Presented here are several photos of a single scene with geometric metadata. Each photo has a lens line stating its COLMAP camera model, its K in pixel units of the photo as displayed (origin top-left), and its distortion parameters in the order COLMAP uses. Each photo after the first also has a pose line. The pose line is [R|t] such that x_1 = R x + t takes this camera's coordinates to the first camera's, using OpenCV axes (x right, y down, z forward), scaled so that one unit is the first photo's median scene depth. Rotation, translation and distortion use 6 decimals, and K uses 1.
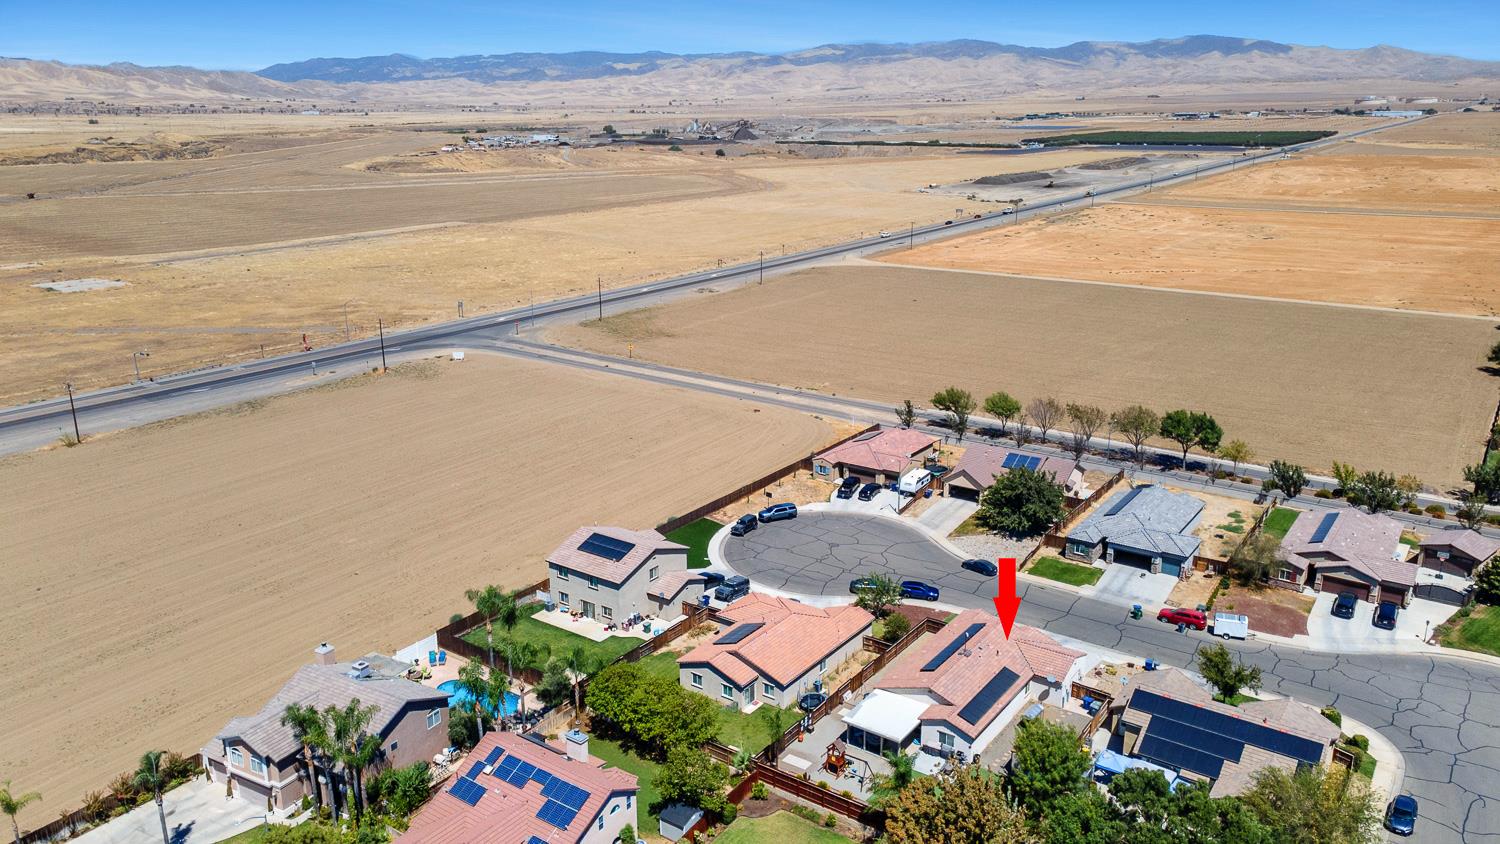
lens RADIAL K [[1099.4, 0, 748.2], [0, 1099.4, 417.3], [0, 0, 1]] dist [0.020891, 0.037287]
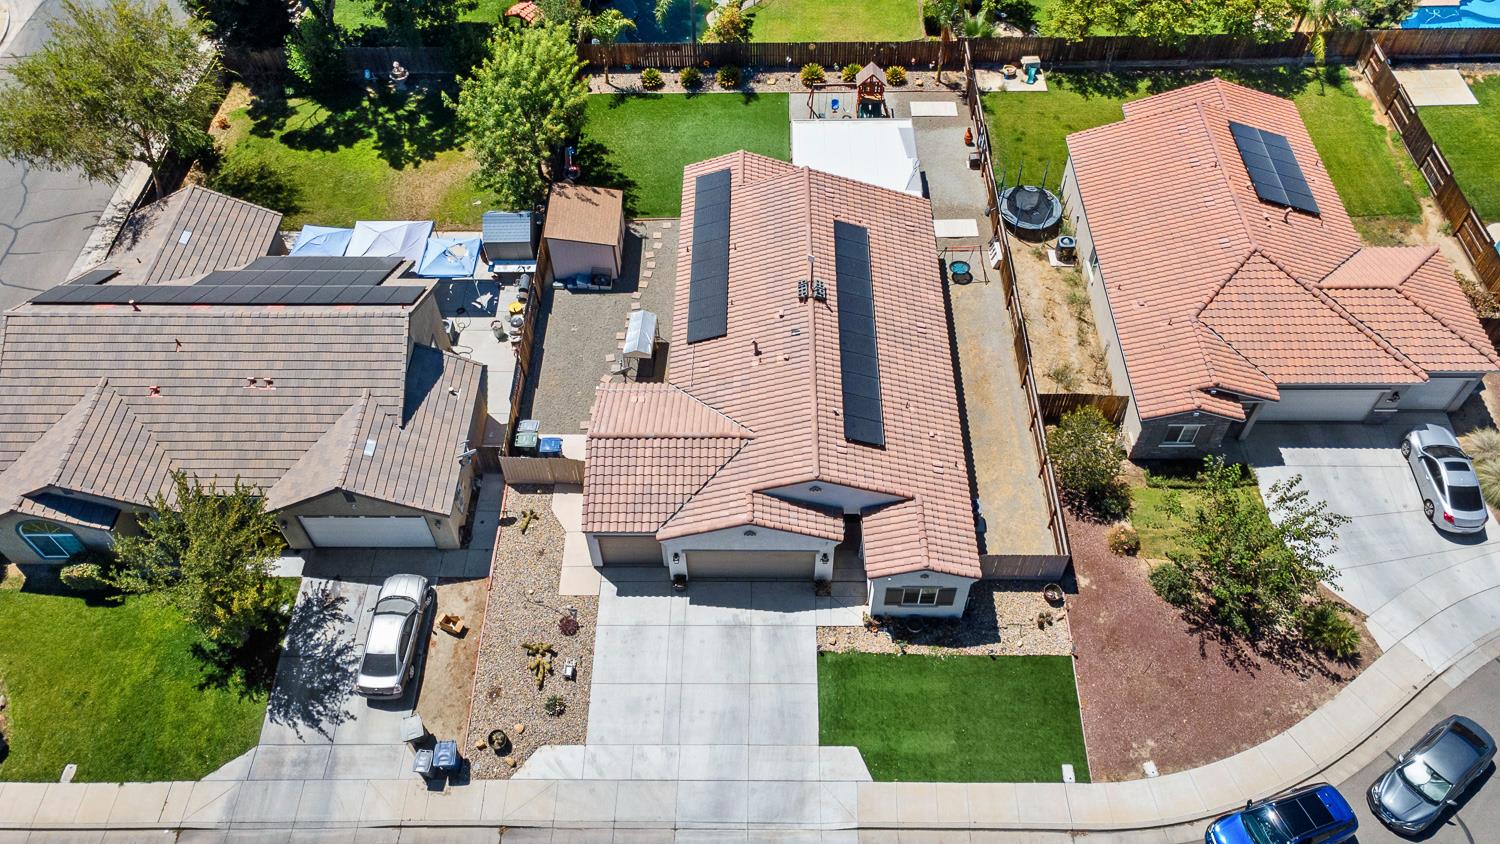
lens RADIAL K [[1099.4, 0, 748.2], [0, 1099.4, 417.3], [0, 0, 1]] dist [0.020891, 0.037287]
pose [[-0.817820, 0.461617, -0.343628, 0.256066], [-0.141074, 0.418083, 0.897388, -0.092059], [0.557914, 0.782379, -0.276794, 0.764840]]
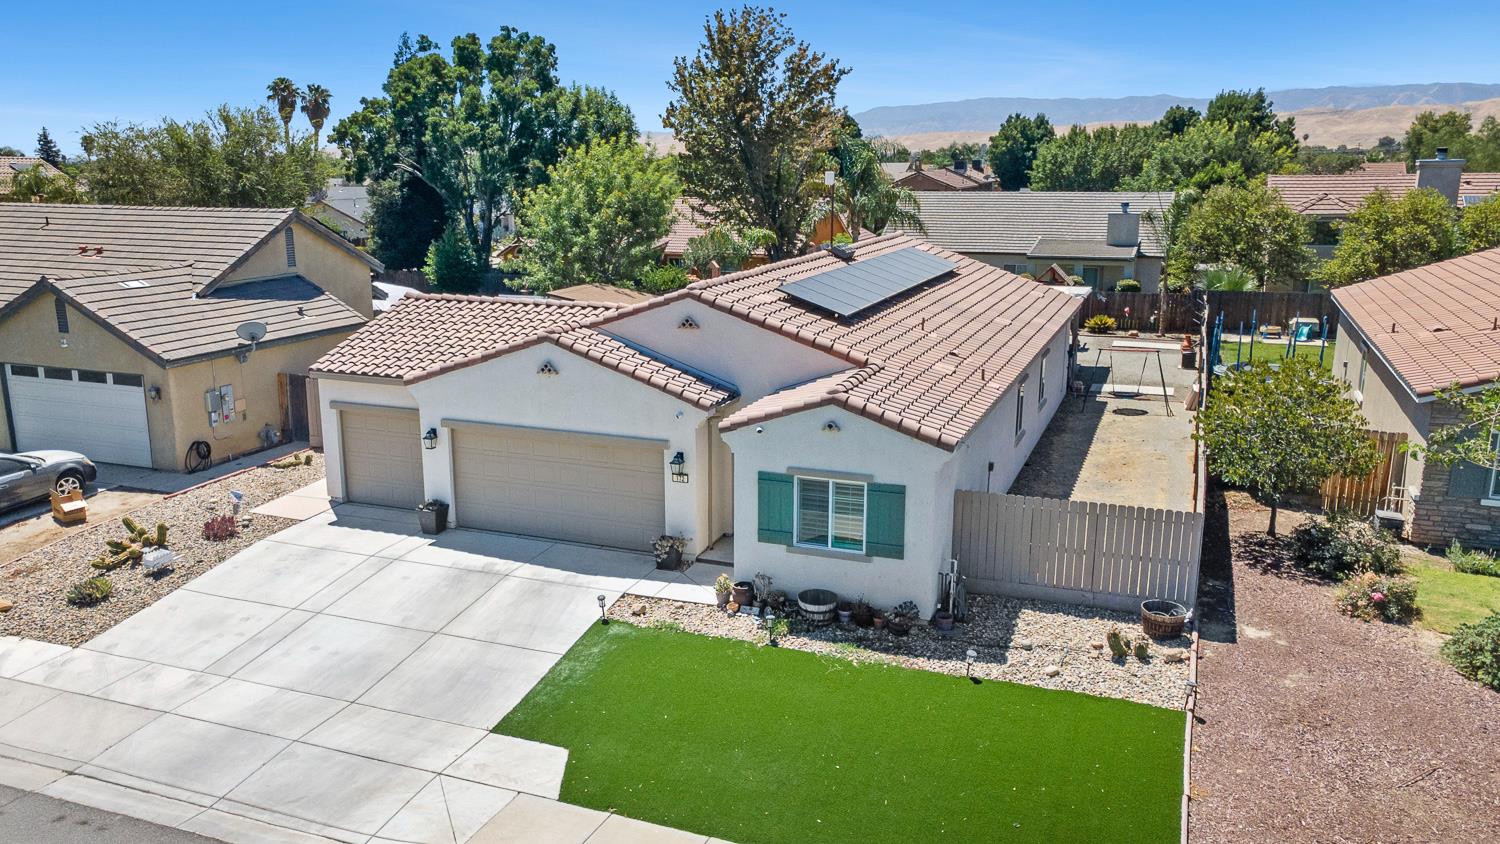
lens RADIAL K [[1173.1, 0, 701.1], [0, 1173.1, 424.0], [0, 0, 1]] dist [0.010954, 0.053659]
pose [[-0.974720, 0.061157, -0.214896, 0.196063], [-0.050208, 0.877255, 0.477392, 0.076710], [0.217714, 0.476114, -0.852007, 0.844472]]
